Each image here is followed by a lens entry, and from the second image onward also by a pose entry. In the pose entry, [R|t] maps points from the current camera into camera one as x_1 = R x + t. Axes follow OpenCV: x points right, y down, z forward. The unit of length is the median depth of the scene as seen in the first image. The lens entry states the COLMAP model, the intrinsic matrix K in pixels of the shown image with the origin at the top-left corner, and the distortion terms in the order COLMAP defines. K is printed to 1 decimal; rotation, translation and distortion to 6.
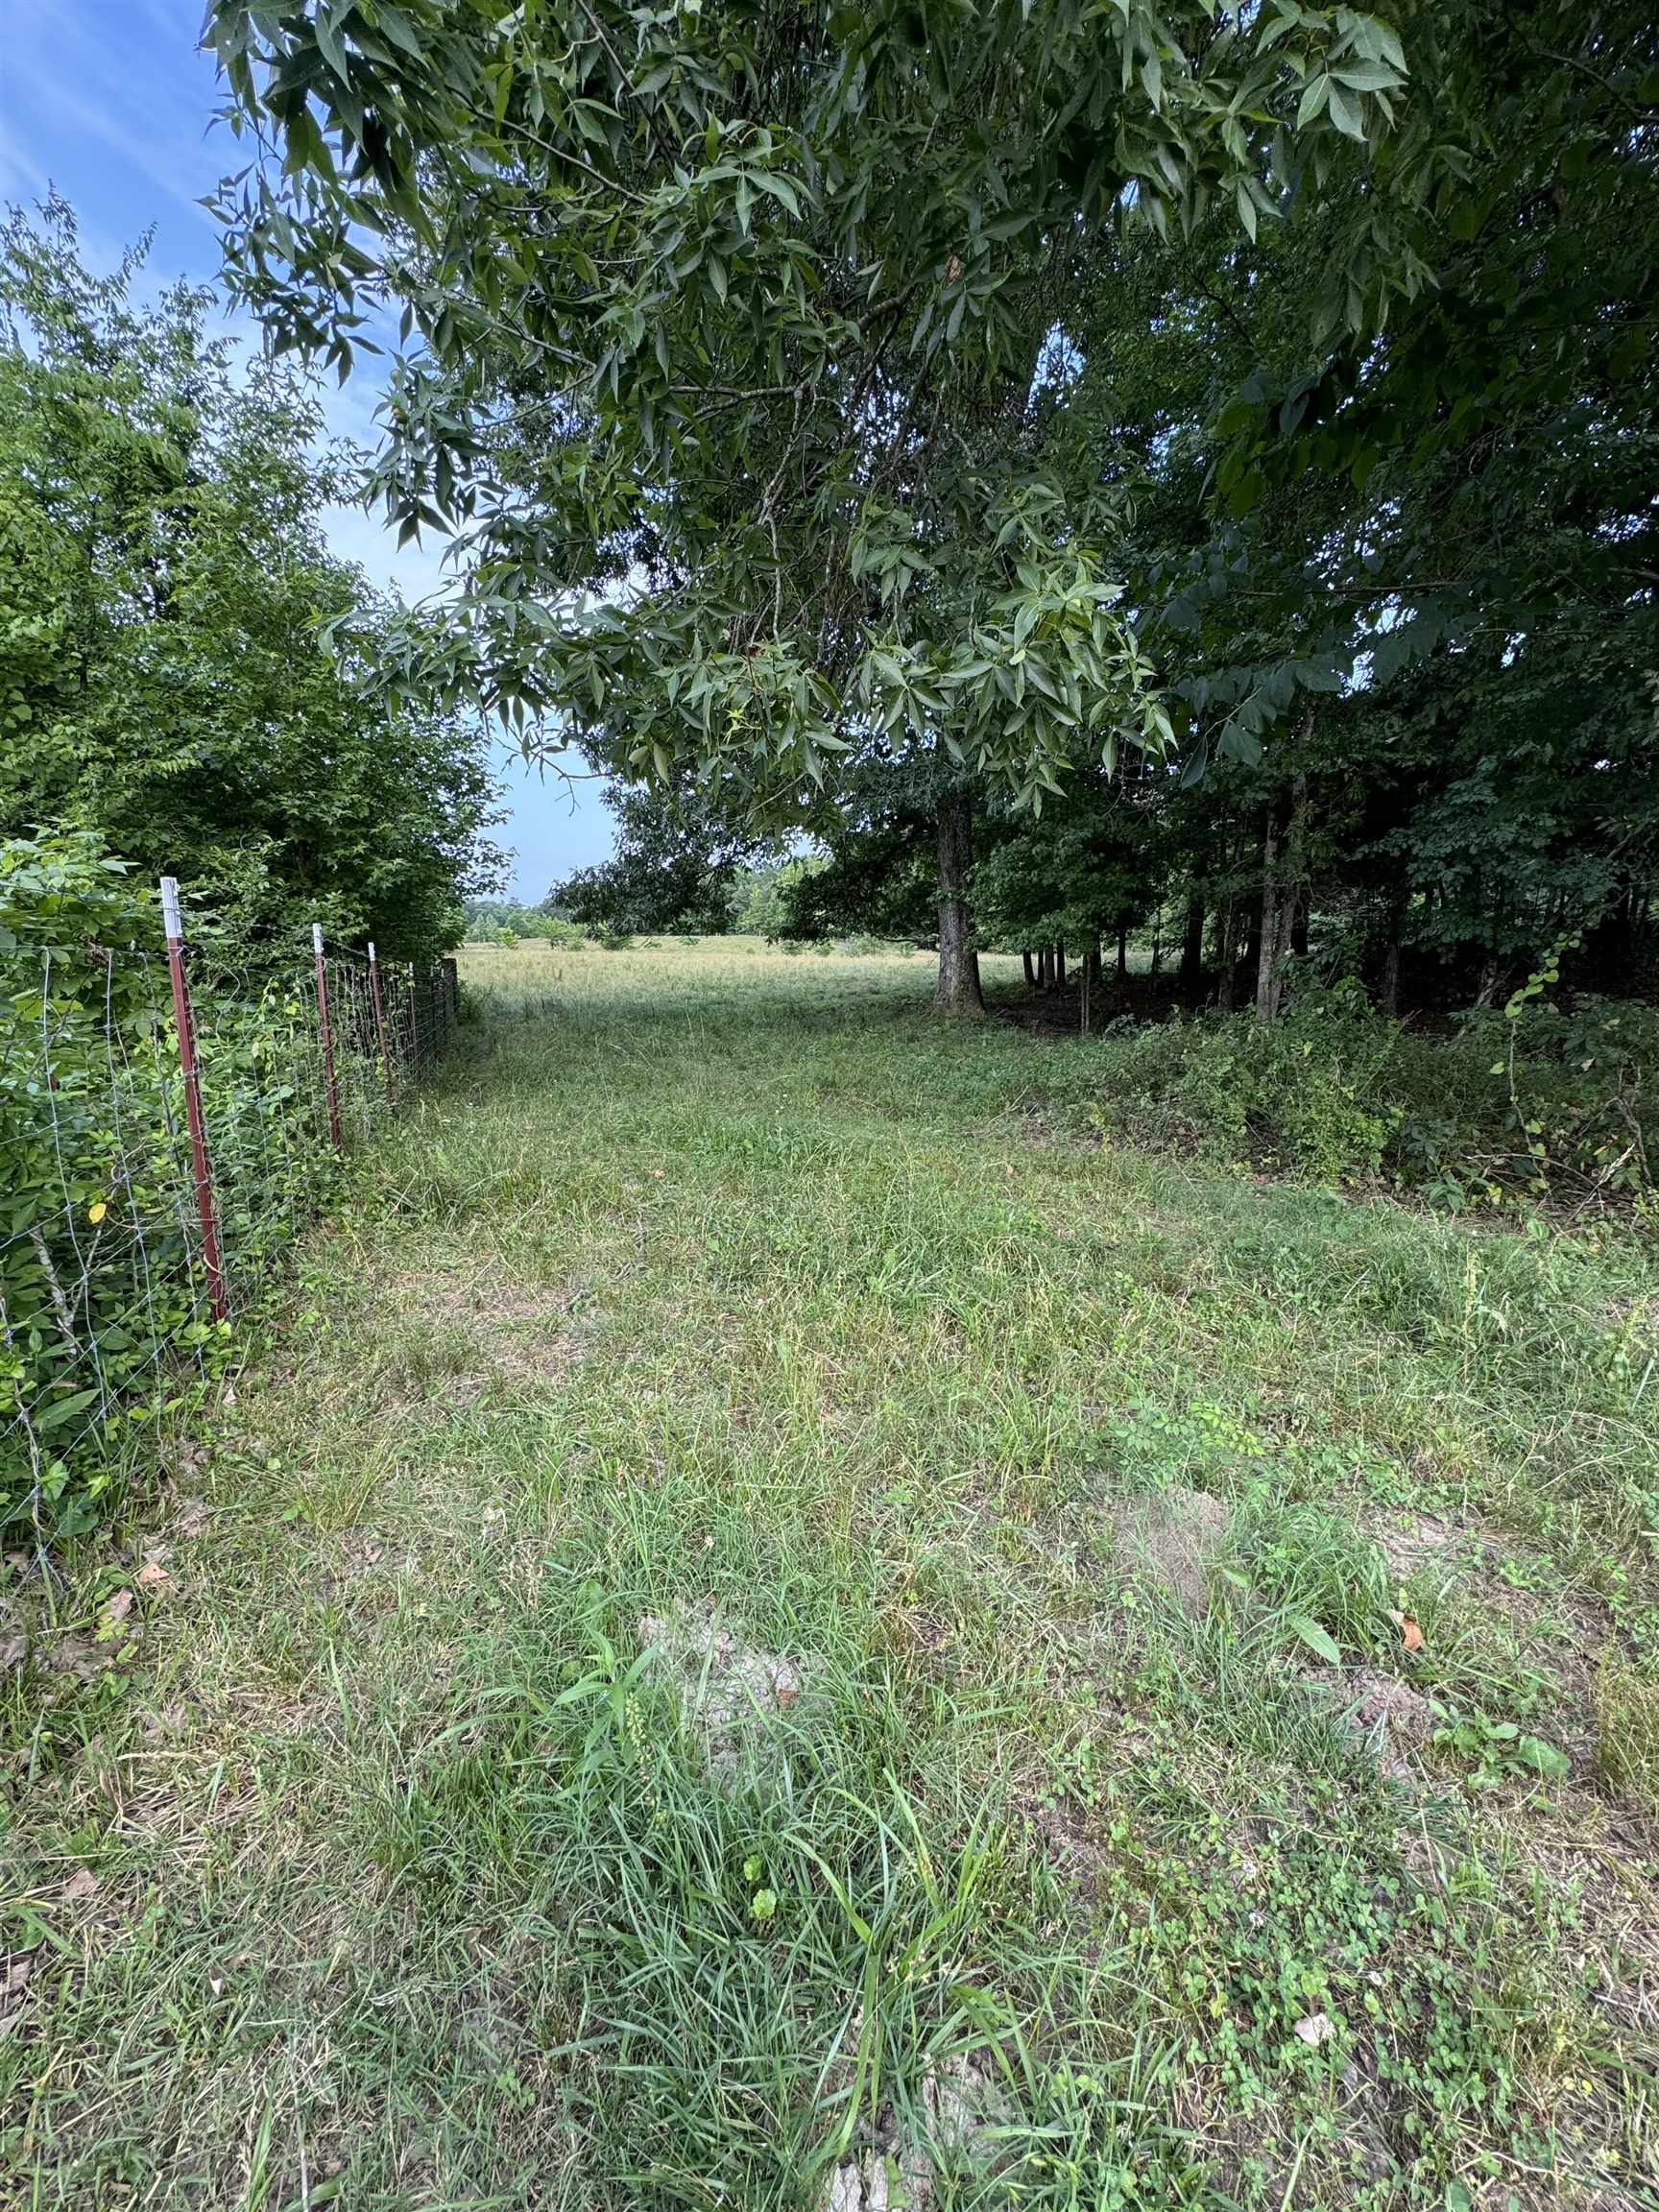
lens RADIAL K [[890.7, 0, 829.5], [0, 890.7, 1106.0], [0, 0, 1]] dist [-0.001978, 0.000527]
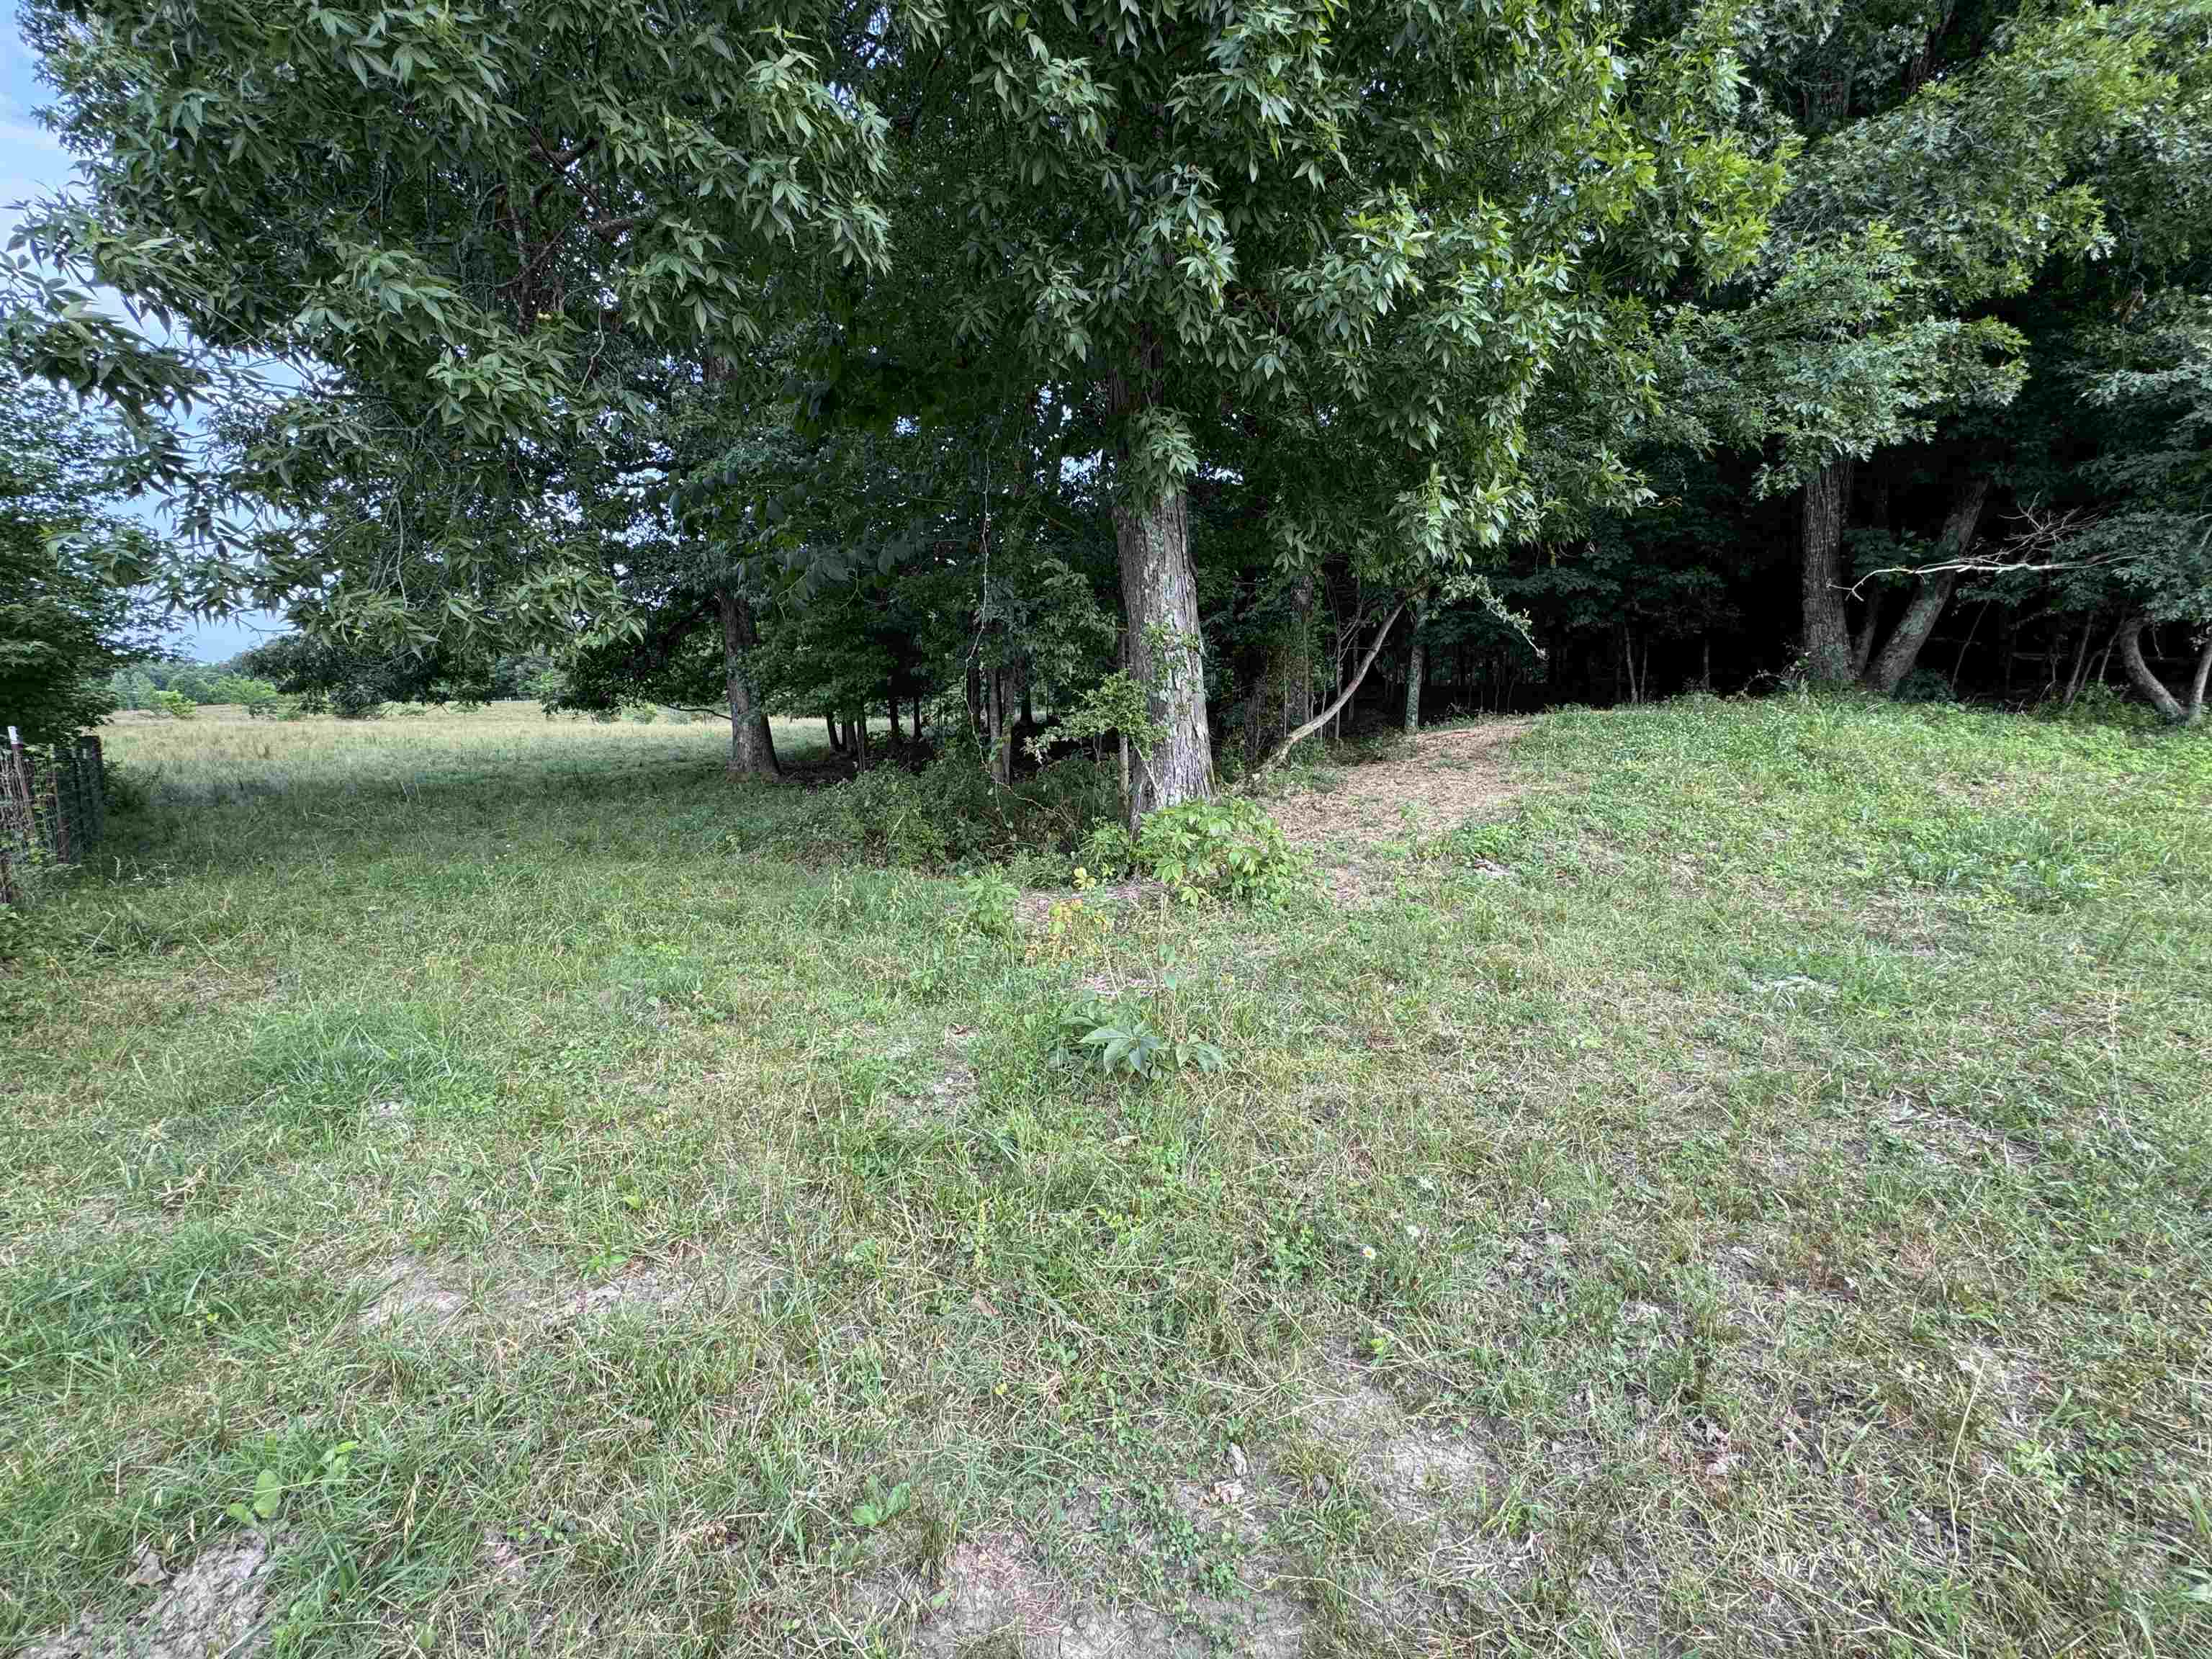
lens RADIAL K [[890.7, 0, 1106.0], [0, 890.7, 829.5], [0, 0, 1]] dist [-0.001978, 0.000527]
pose [[0.894602, -0.065553, 0.442030, 0.042451], [0.085172, 0.996061, -0.024659, 0.019769], [-0.438672, 0.059708, 0.896661, -0.133169]]
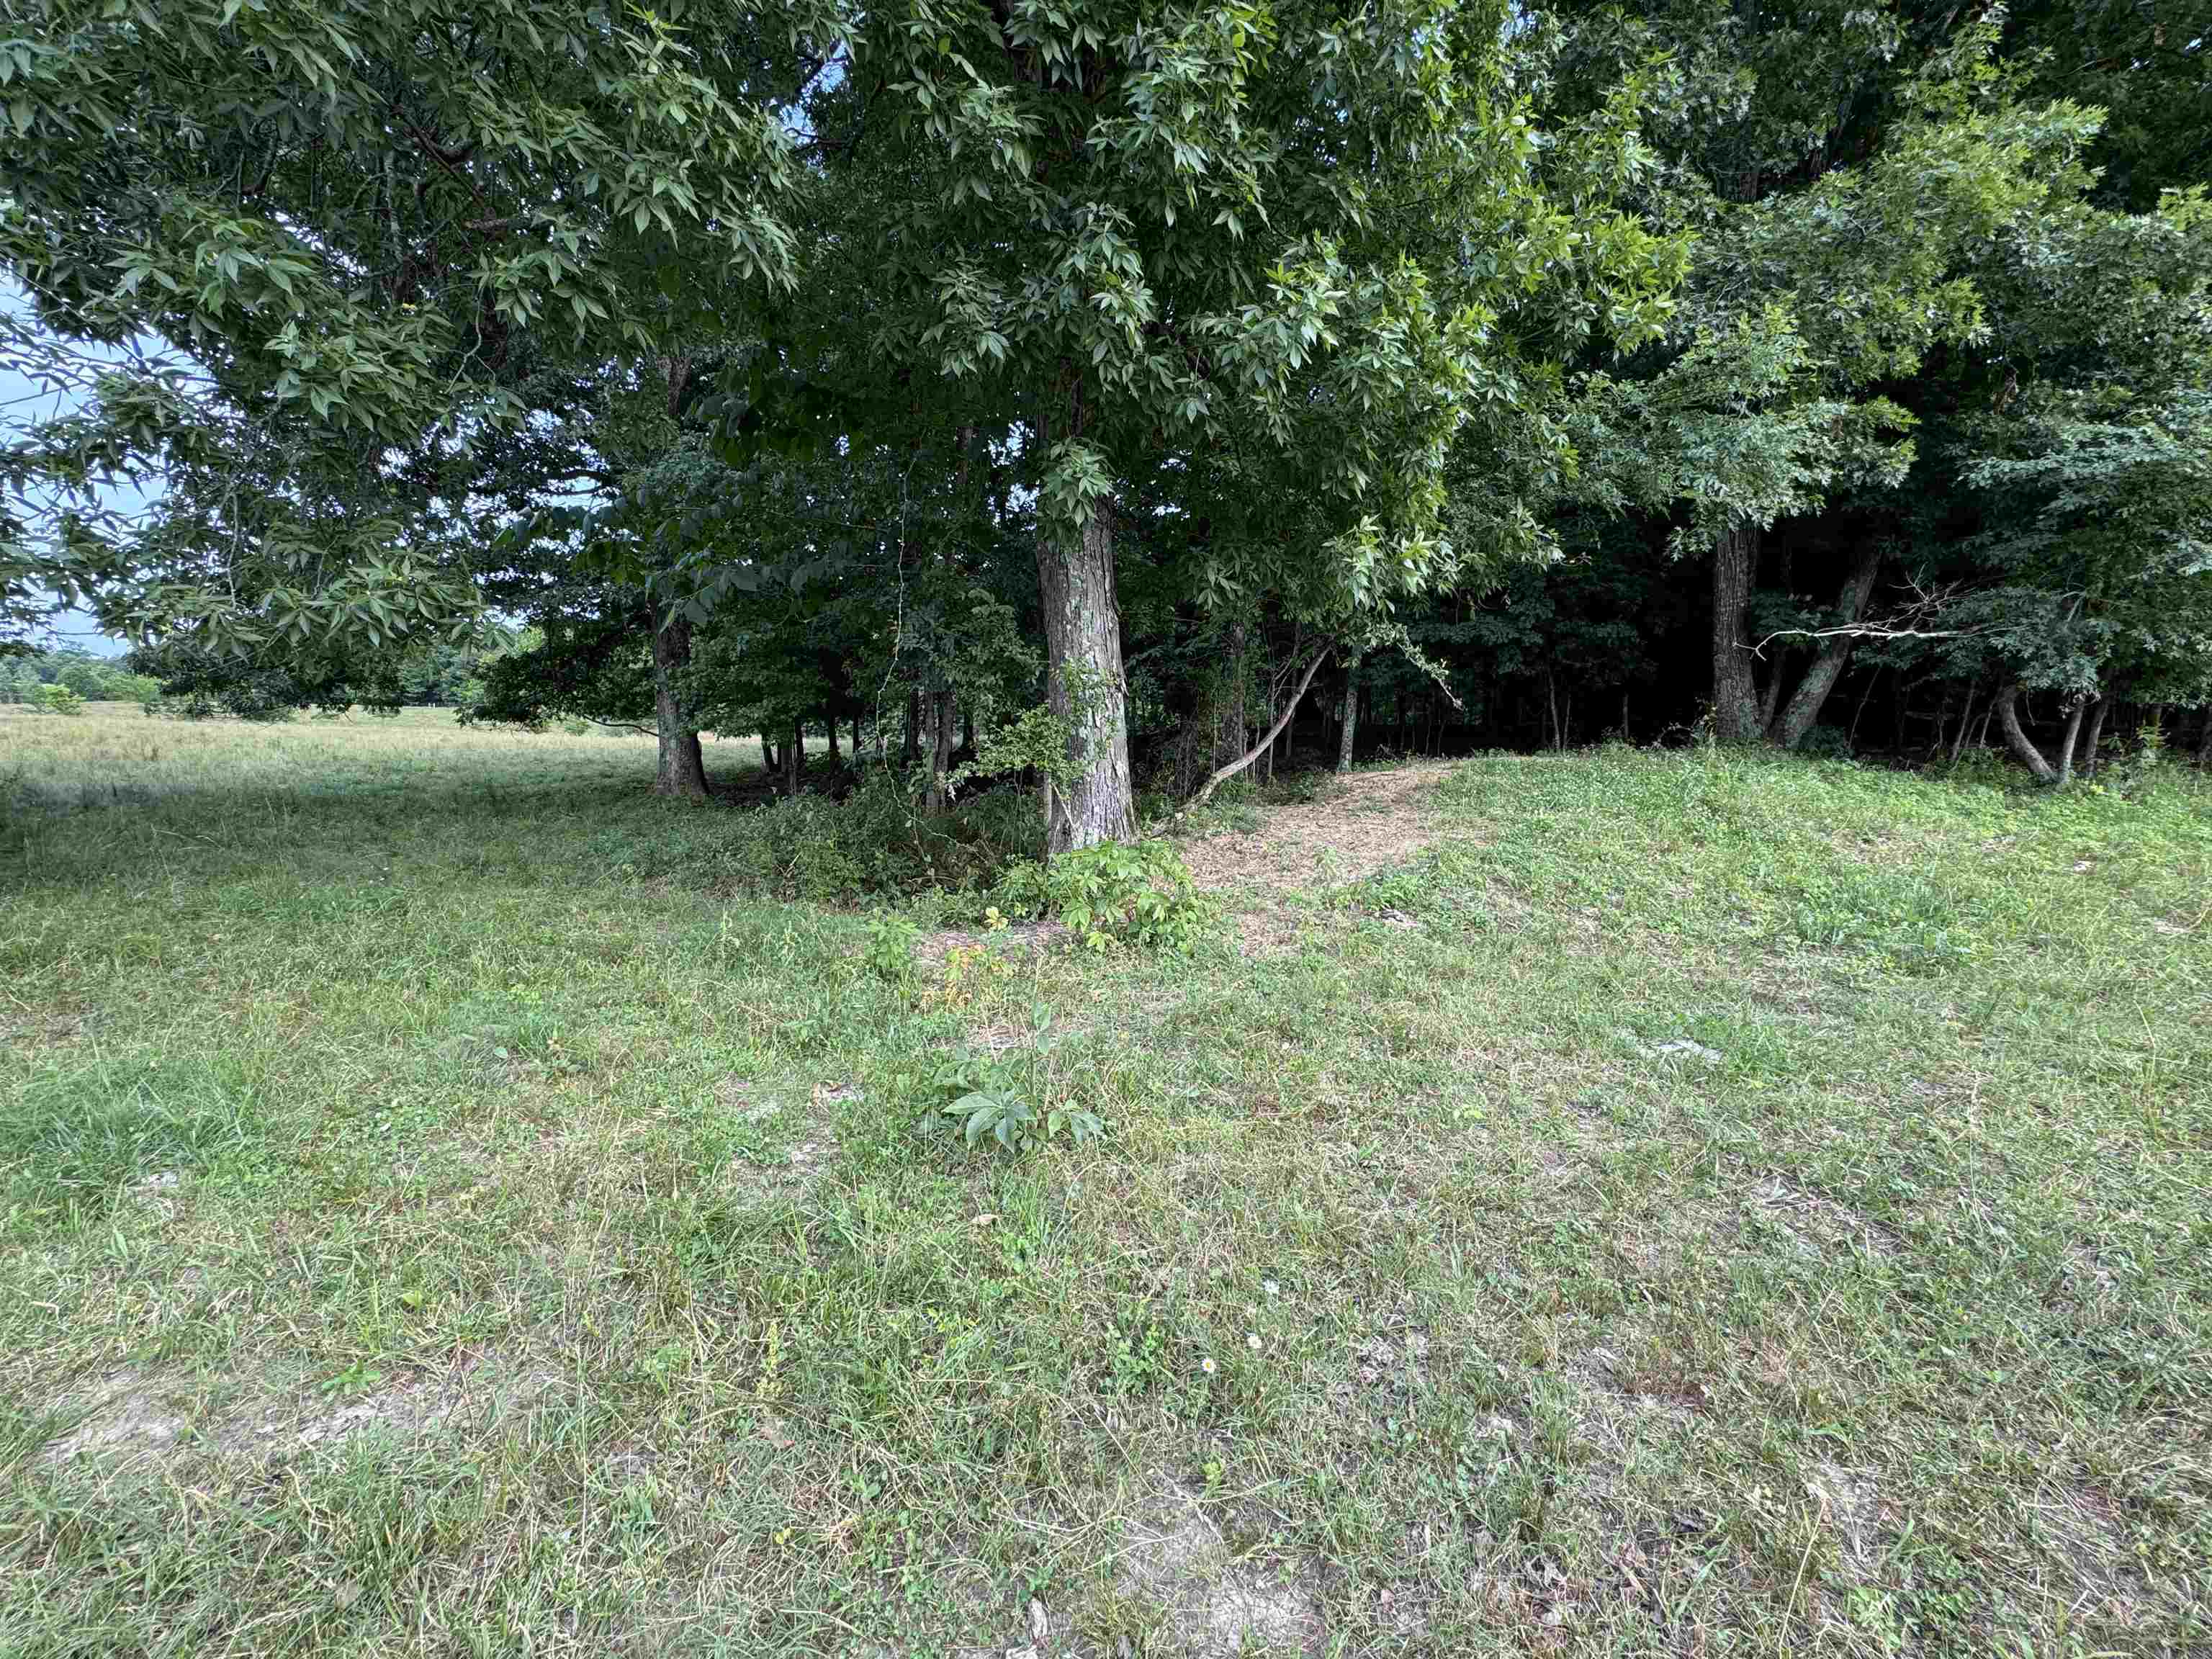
lens RADIAL K [[890.7, 0, 1106.0], [0, 890.7, 829.5], [0, 0, 1]] dist [-0.001978, 0.000527]
pose [[0.867678, -0.030296, 0.496203, 0.054858], [0.063043, 0.996788, -0.049380, 0.015951], [-0.493113, 0.074128, 0.866801, -0.132913]]
